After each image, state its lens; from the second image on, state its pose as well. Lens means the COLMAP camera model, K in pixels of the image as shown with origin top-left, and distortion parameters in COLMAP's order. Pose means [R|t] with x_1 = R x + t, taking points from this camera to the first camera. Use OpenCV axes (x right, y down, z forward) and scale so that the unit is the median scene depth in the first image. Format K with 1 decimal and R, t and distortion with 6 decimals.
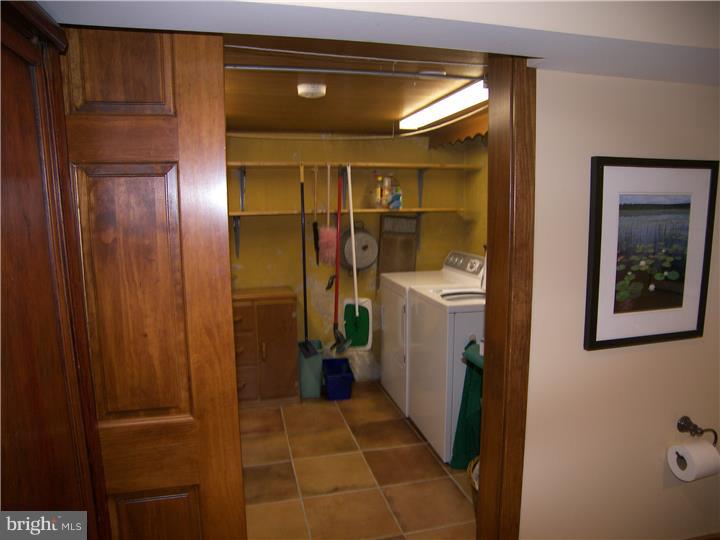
lens RADIAL K [[501.1, 0, 368.5], [0, 501.1, 271.4], [0, 0, 1]] dist [-0.145373, 0.105147]
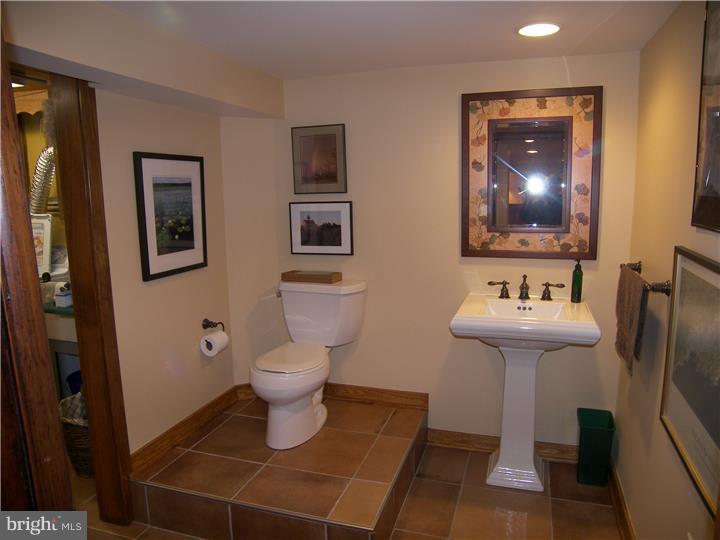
lens RADIAL K [[501.1, 0, 368.5], [0, 501.1, 271.4], [0, 0, 1]] dist [-0.145373, 0.105147]
pose [[0.540851, -0.133165, 0.830510, -0.411334], [0.116460, 0.989734, 0.082853, 0.084534], [-0.833017, 0.051910, 0.550807, -0.384219]]
